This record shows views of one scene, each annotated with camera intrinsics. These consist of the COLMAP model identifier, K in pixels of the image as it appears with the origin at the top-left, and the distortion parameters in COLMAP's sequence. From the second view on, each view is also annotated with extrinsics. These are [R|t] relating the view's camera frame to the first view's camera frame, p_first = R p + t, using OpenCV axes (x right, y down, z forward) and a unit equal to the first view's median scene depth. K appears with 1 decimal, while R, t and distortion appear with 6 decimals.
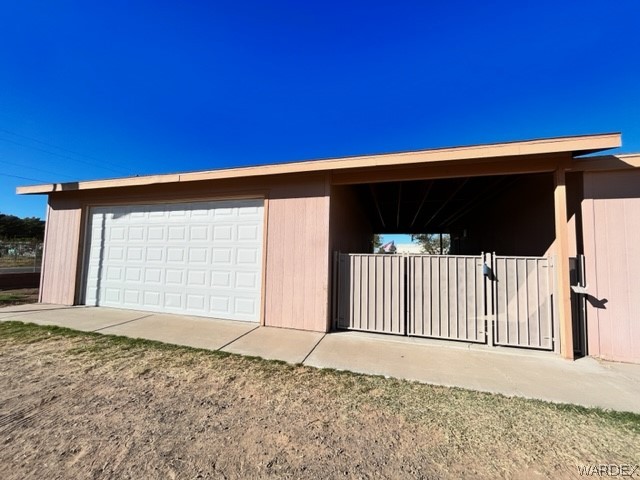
lens RADIAL K [[258.6, 0, 318.8], [0, 258.6, 238.9], [0, 0, 1]] dist [-0.002566, -0.000449]
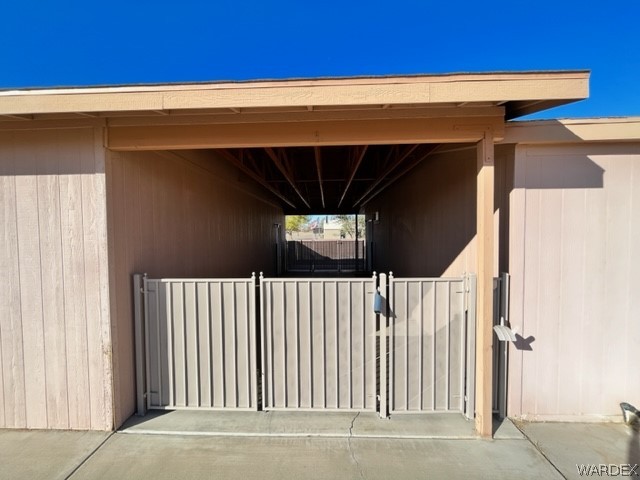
lens RADIAL K [[258.6, 0, 318.0], [0, 258.6, 238.8], [0, 0, 1]] dist [-0.002566, -0.000449]
pose [[0.967201, -0.039369, 0.250944, 0.356237], [0.014925, 0.995018, 0.098574, -0.092223], [-0.253575, -0.091595, 0.962969, 0.452953]]
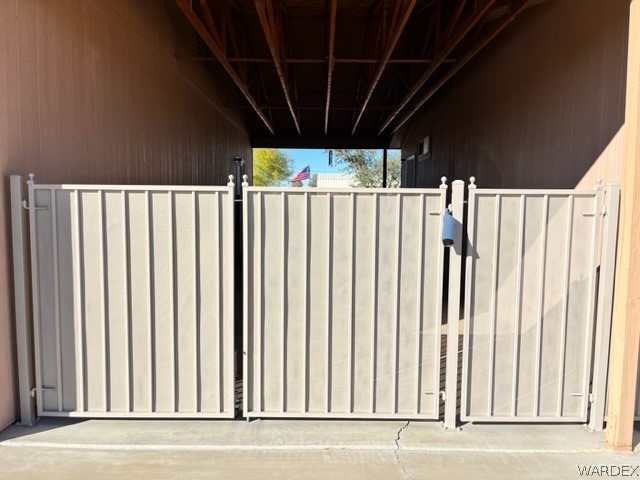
lens RADIAL K [[482.8, 0, 321.5], [0, 482.8, 240.7], [0, 0, 1]] dist [0.060912, -0.068440]
pose [[0.958436, -0.036559, 0.282954, 0.285707], [-0.008587, 0.987610, 0.156691, 0.033957], [-0.285177, -0.152608, 0.946248, 0.411482]]
